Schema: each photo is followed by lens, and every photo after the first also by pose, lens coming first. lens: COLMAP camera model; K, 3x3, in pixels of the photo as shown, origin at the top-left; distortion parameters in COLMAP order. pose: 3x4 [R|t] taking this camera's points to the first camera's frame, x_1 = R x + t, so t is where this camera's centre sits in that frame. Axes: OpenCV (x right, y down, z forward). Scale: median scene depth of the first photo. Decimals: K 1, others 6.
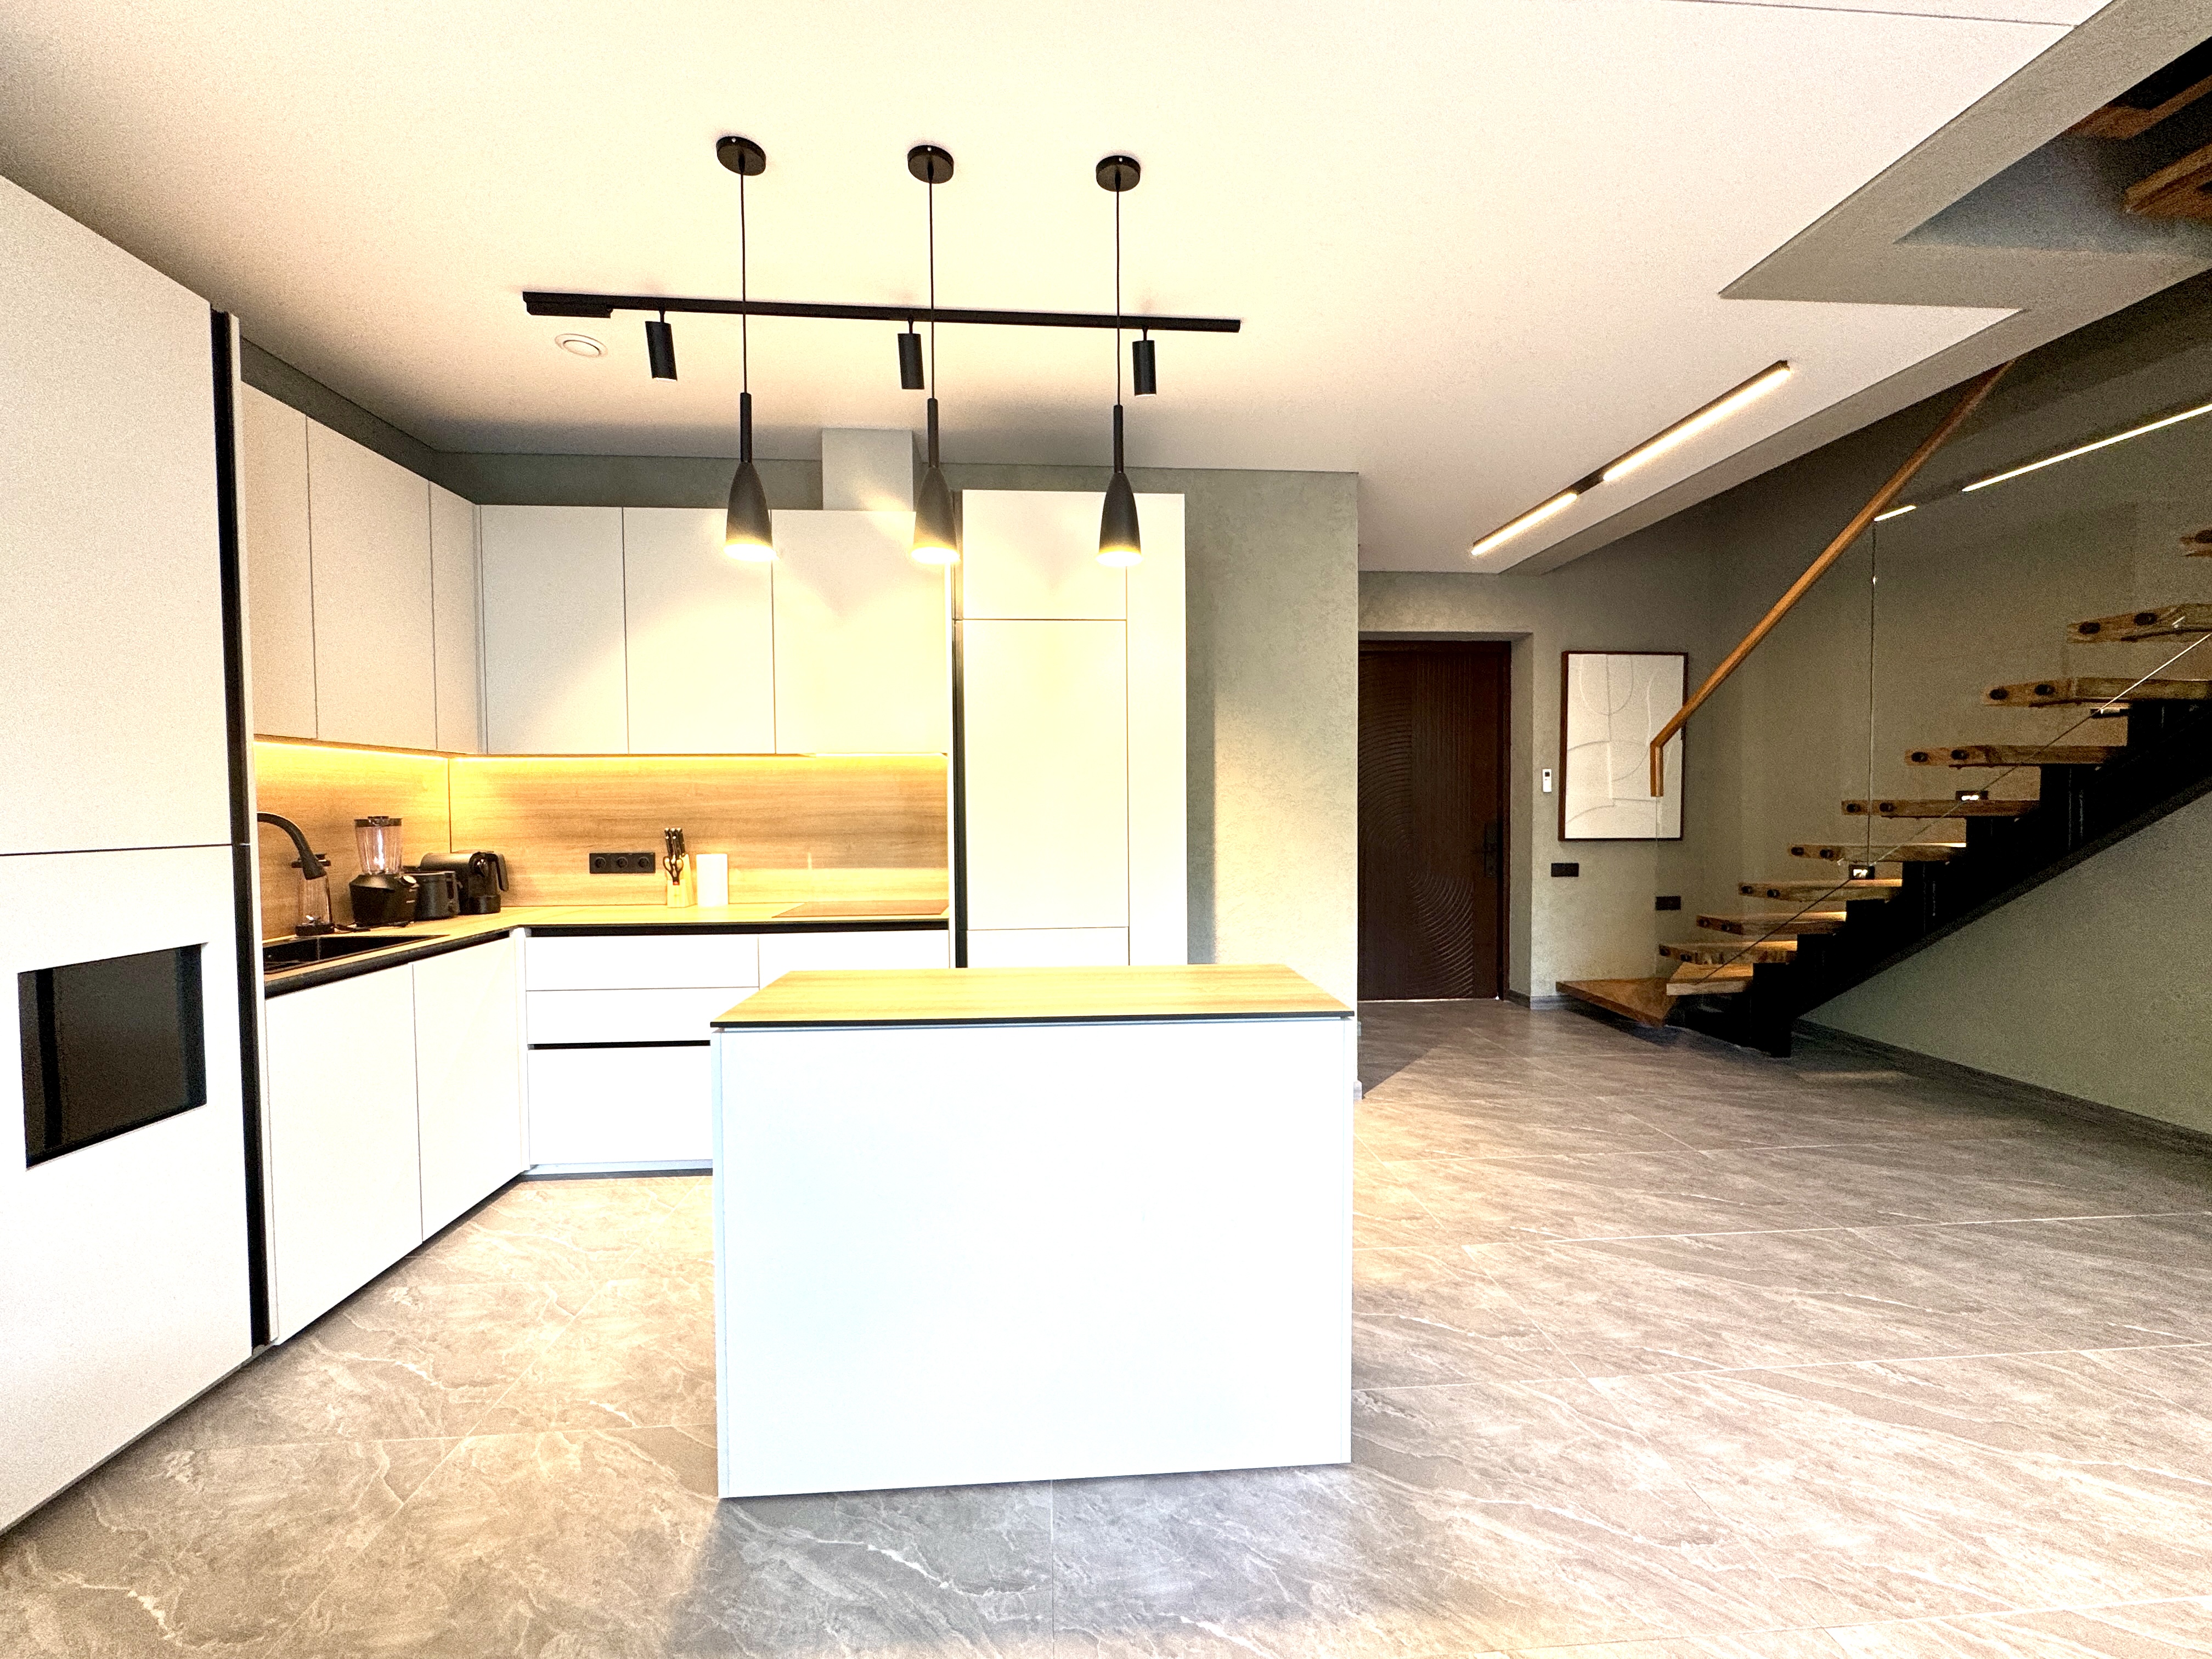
lens RADIAL K [[883.2, 0, 1101.2], [0, 883.2, 833.7], [0, 0, 1]] dist [0.000187, 0.000288]
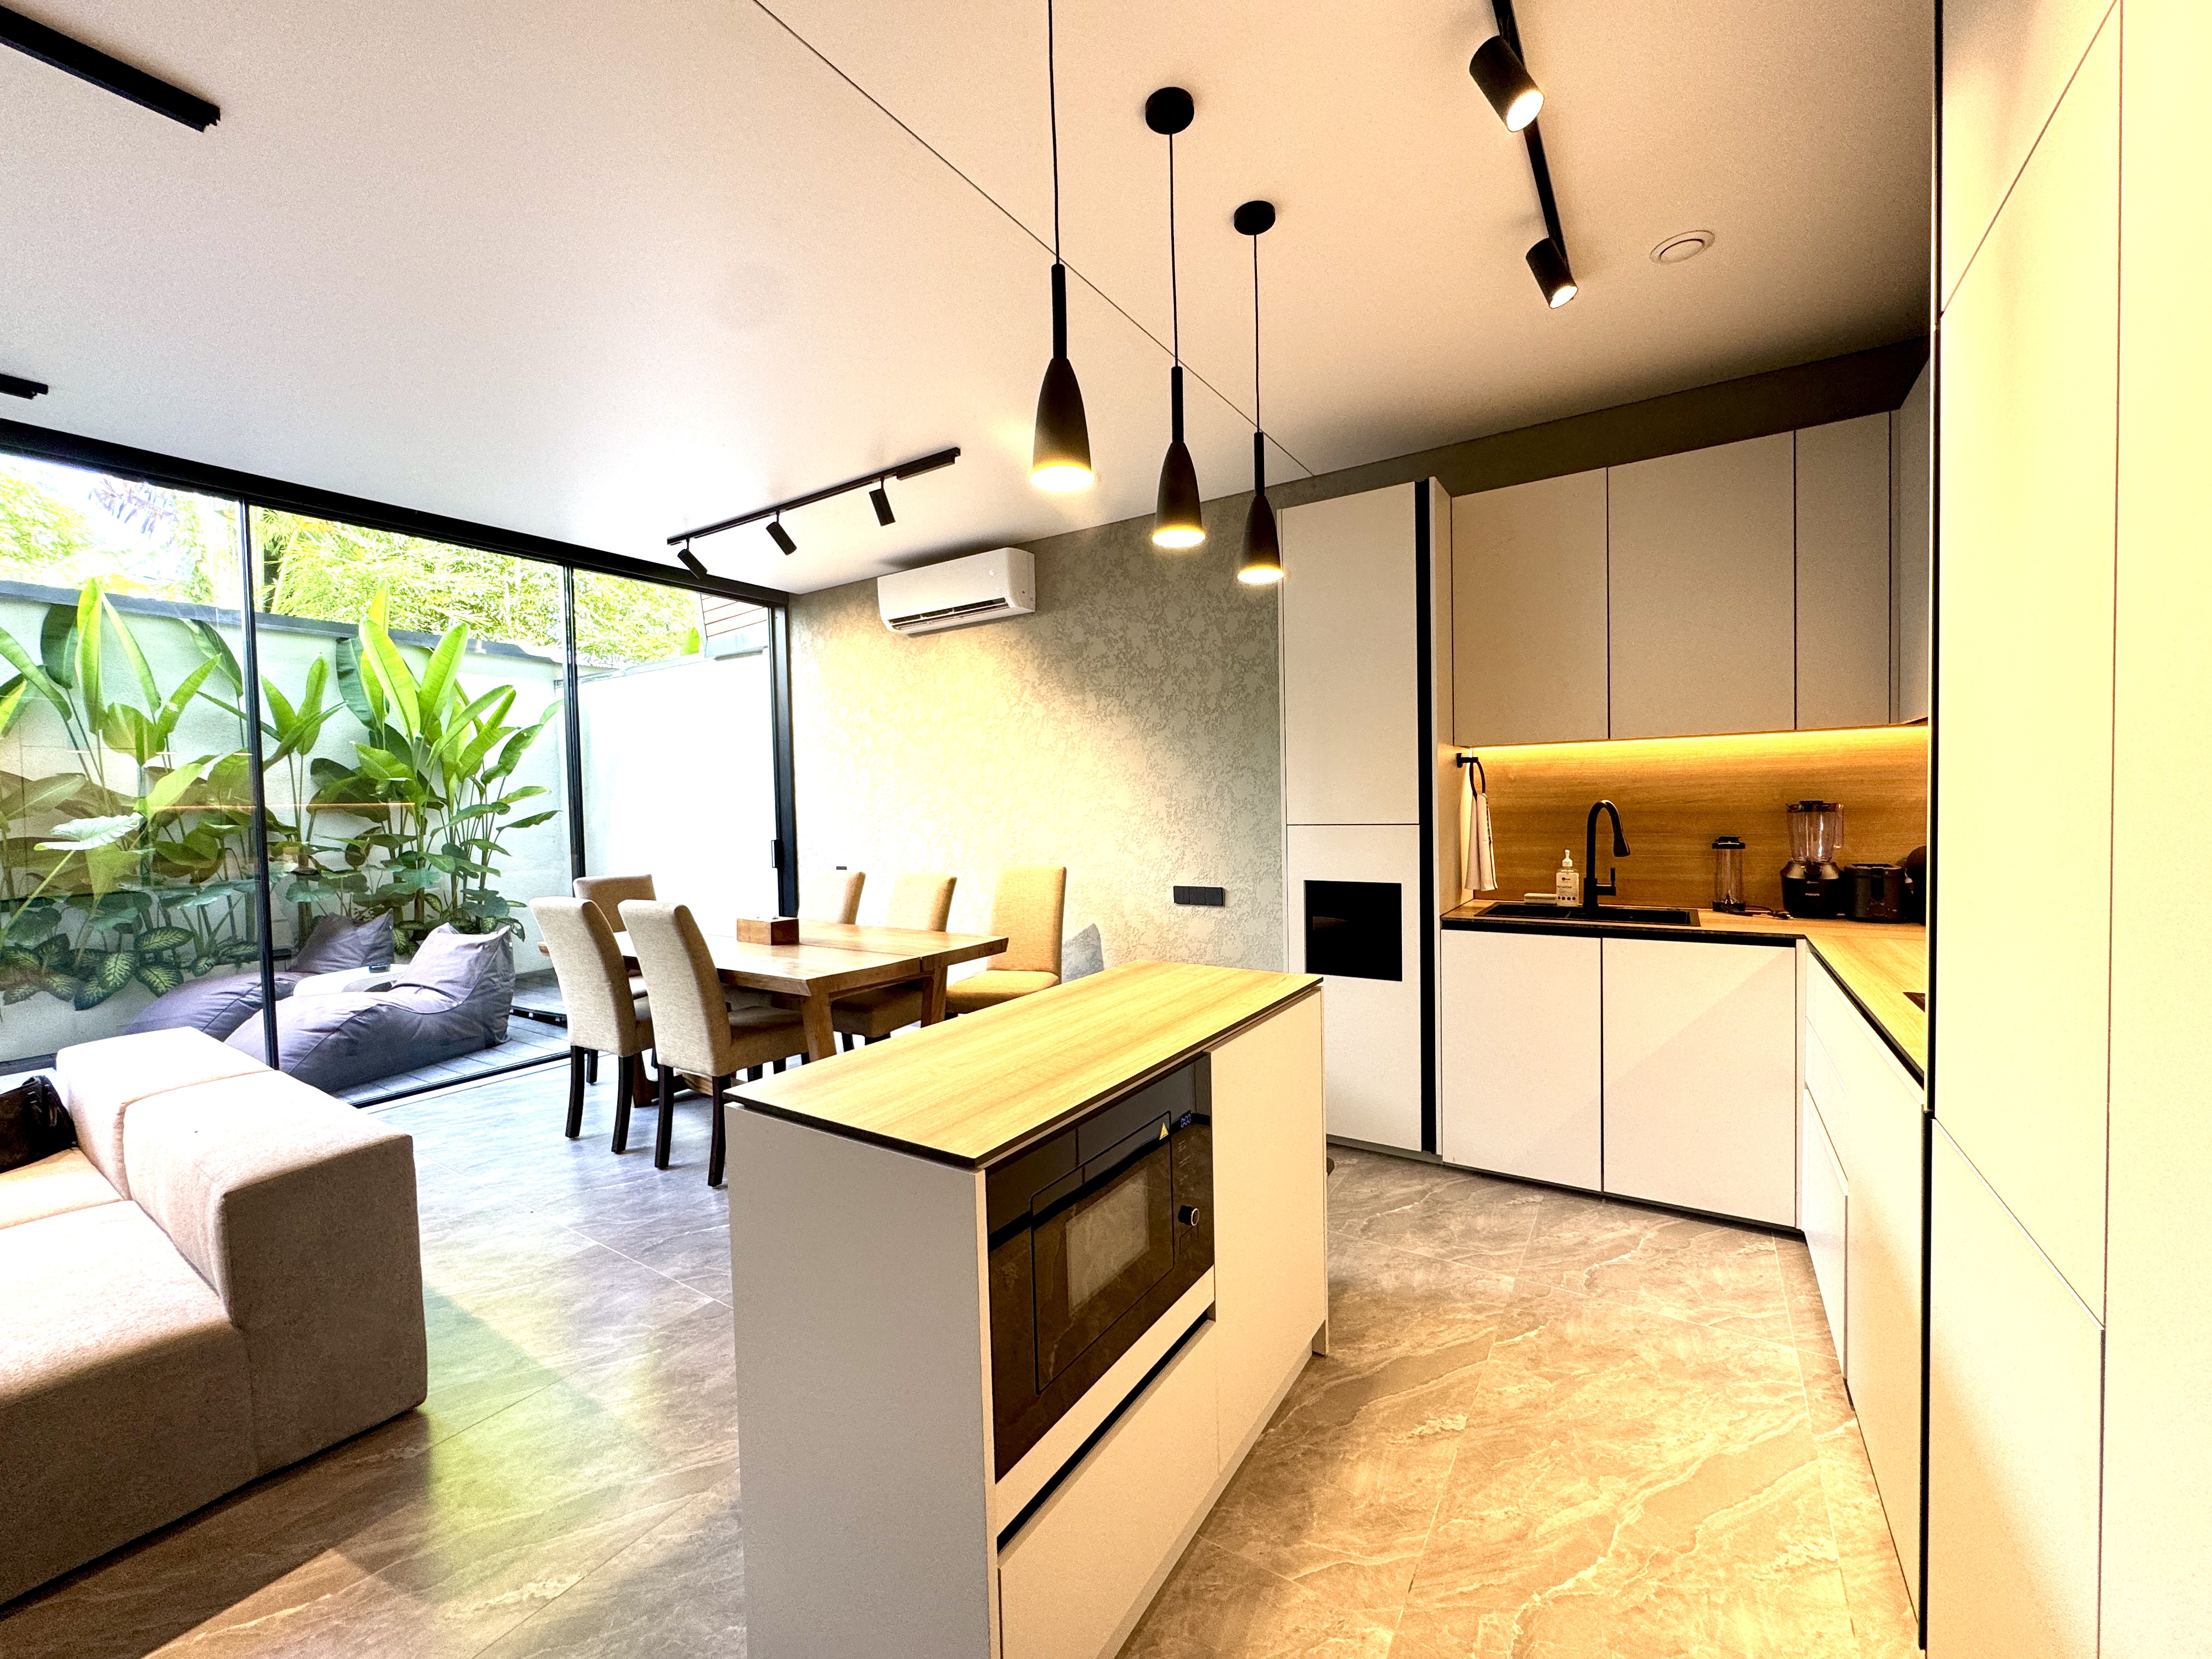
lens RADIAL K [[883.2, 0, 1101.2], [0, 883.2, 833.7], [0, 0, 1]] dist [0.000187, 0.000288]
pose [[-0.606095, 0.044818, -0.794129, 0.514922], [-0.004267, 0.998214, 0.059592, -0.051937], [0.795381, 0.039507, -0.604821, 1.274325]]
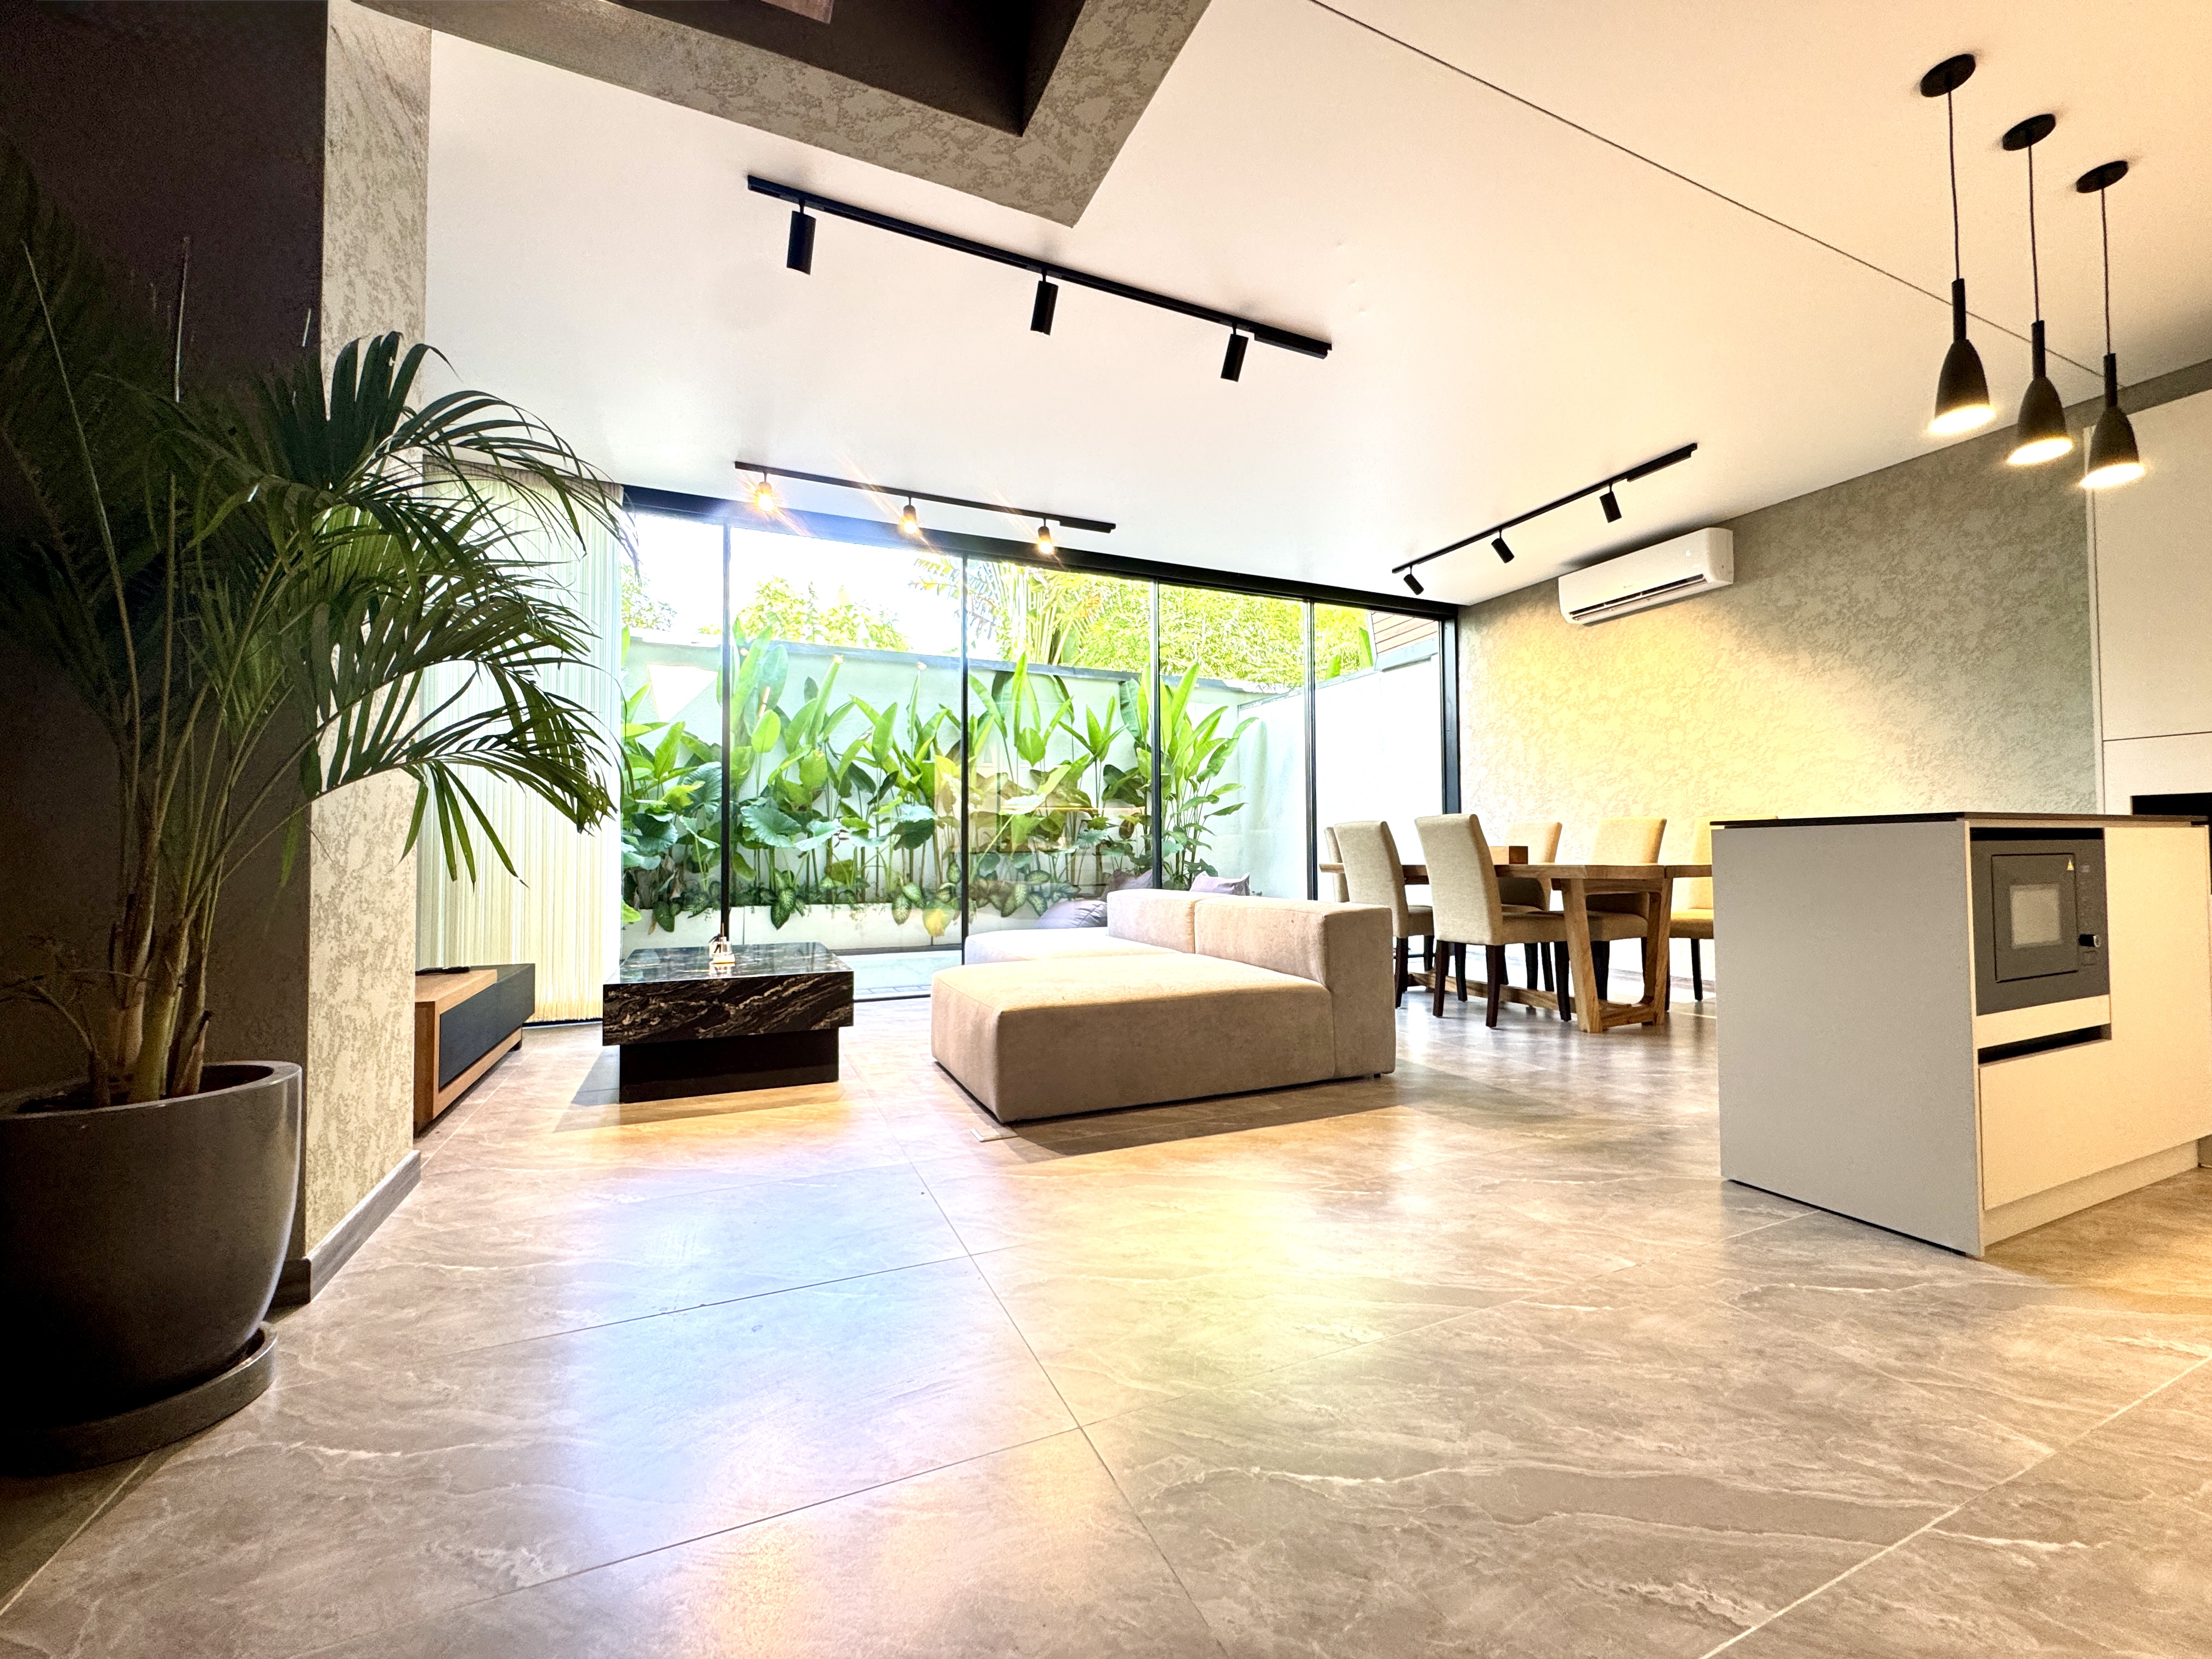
lens RADIAL K [[878.2, 0, 1106.6], [0, 878.2, 831.9], [0, 0, 1]] dist [-0.005059, 0.000486]
pose [[-0.940337, 0.002501, -0.340236, 1.163604], [-0.001294, 0.999939, 0.010927, 0.151421], [0.340242, 0.010715, -0.940277, 1.414994]]
